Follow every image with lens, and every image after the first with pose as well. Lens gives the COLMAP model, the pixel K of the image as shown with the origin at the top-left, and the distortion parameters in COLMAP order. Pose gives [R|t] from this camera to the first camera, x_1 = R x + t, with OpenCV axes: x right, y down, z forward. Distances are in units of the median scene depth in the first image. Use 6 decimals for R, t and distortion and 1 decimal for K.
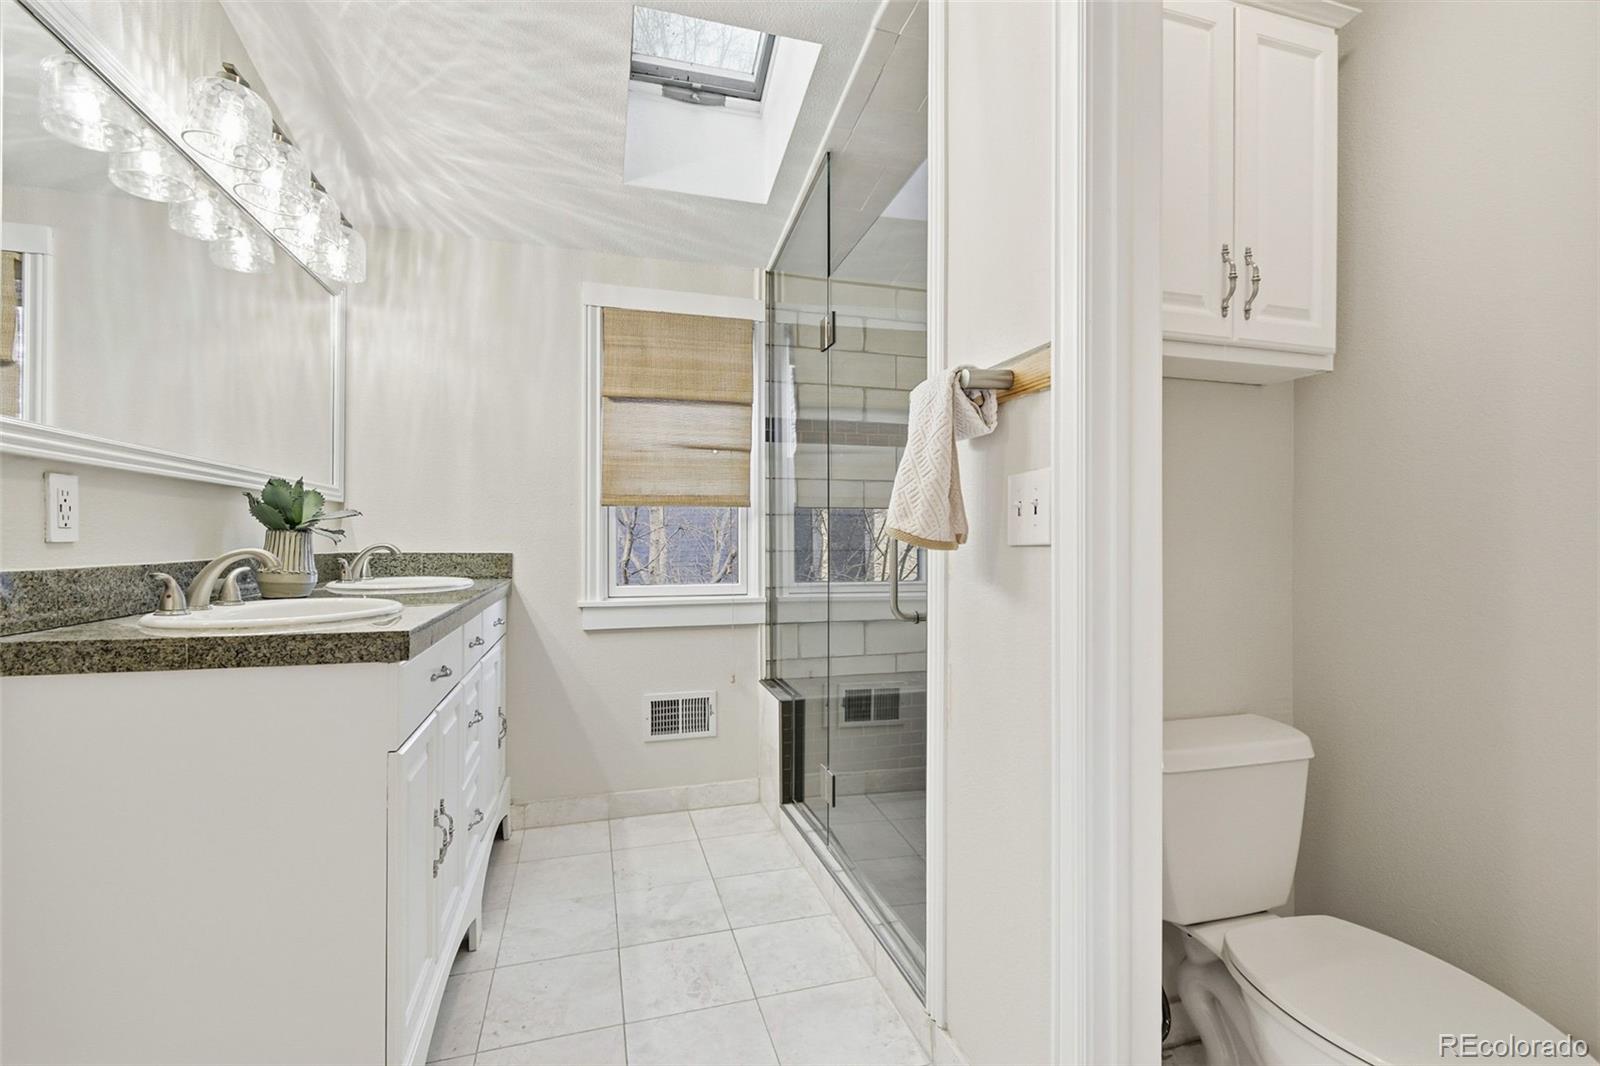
lens RADIAL K [[714.5, 0, 798.5], [0, 714.5, 541.1], [0, 0, 1]] dist [0.008110, -0.004008]
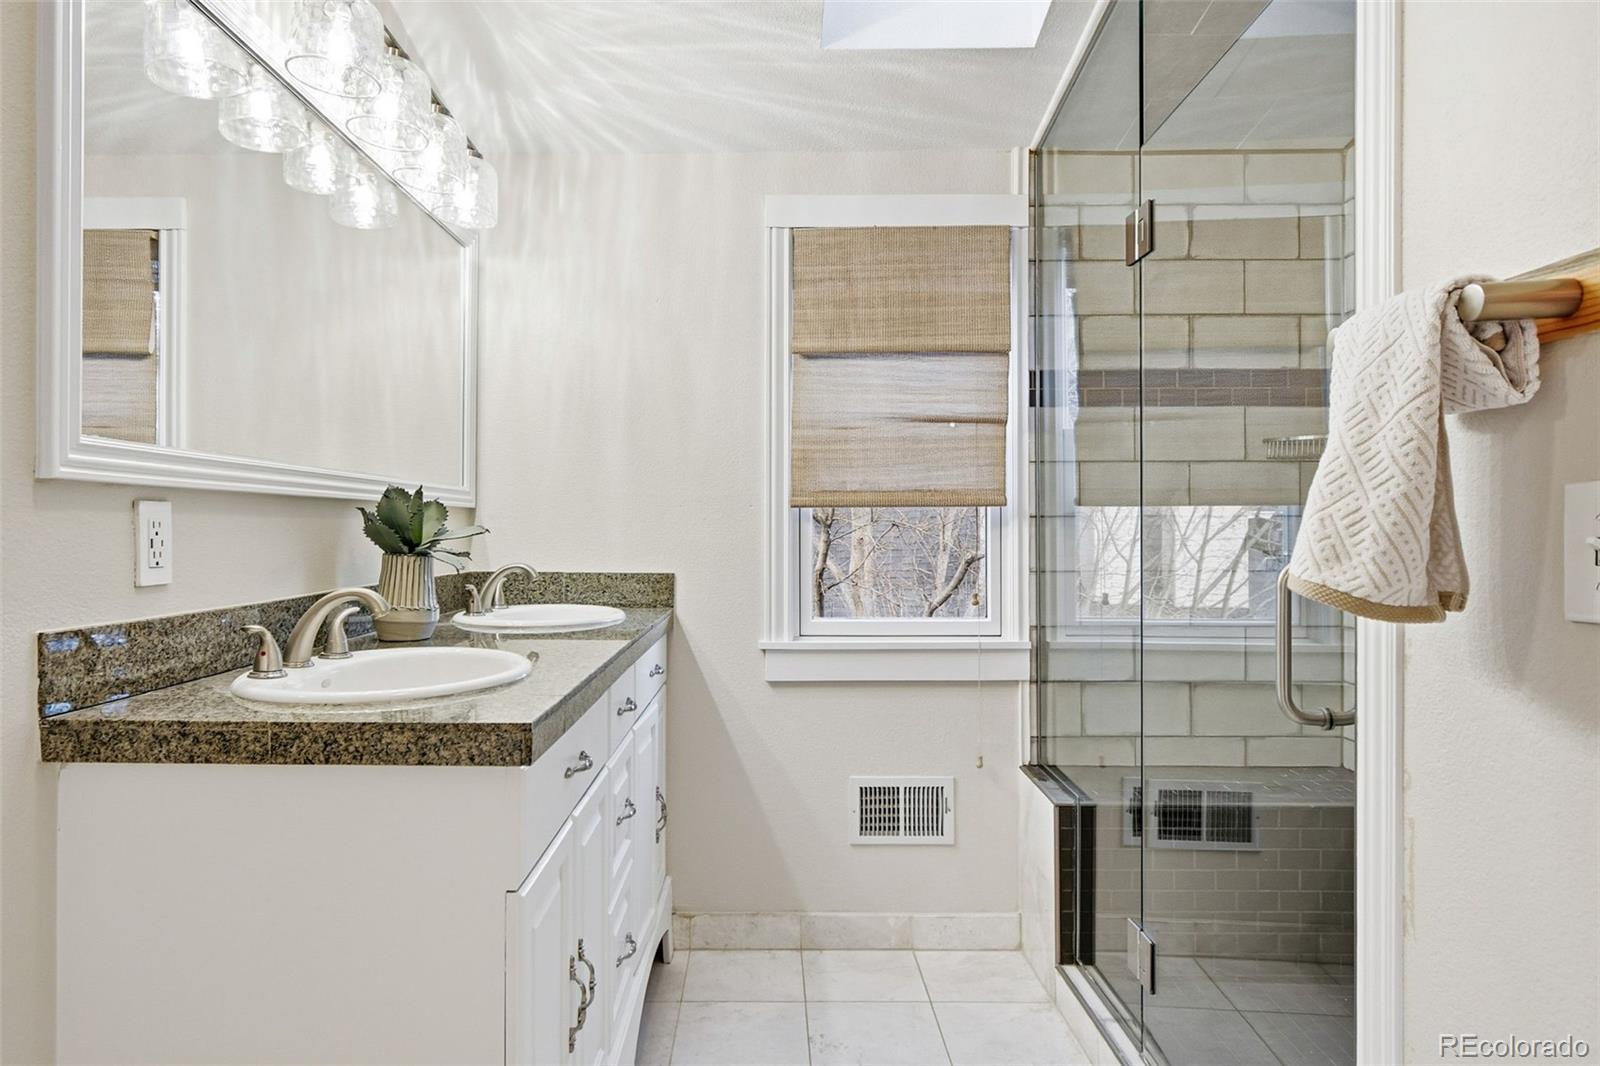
lens RADIAL K [[961.9, 0, 748.4], [0, 961.9, 526.9], [0, 0, 1]] dist [0.003153, -0.003036]
pose [[0.953165, -0.001451, -0.302448, -0.030618], [0.000668, 0.999996, -0.002693, -0.031771], [0.302451, 0.002365, 0.953162, 0.087401]]
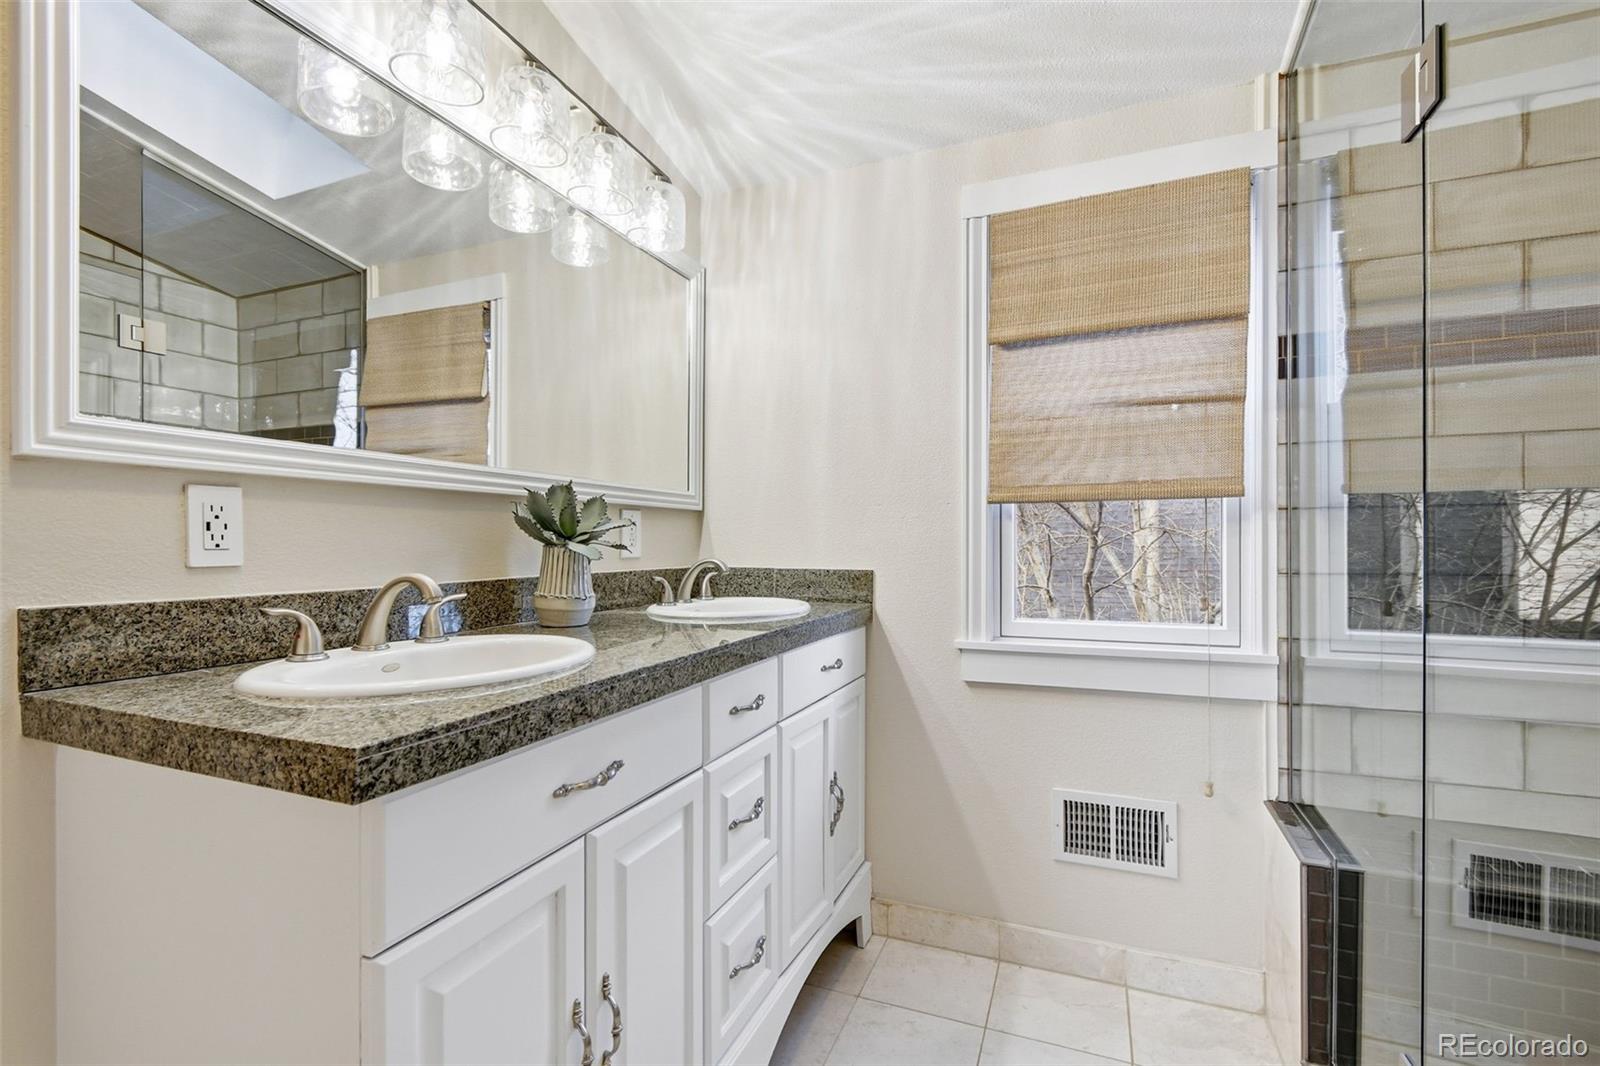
lens RADIAL K [[714.5, 0, 797.6], [0, 714.5, 547.0], [0, 0, 1]] dist [0.008110, -0.004008]
pose [[0.777035, 0.000678, -0.629457, 0.019307], [0.001892, 0.999992, 0.003414, -0.012077], [0.629455, -0.003844, 0.777028, 0.403511]]
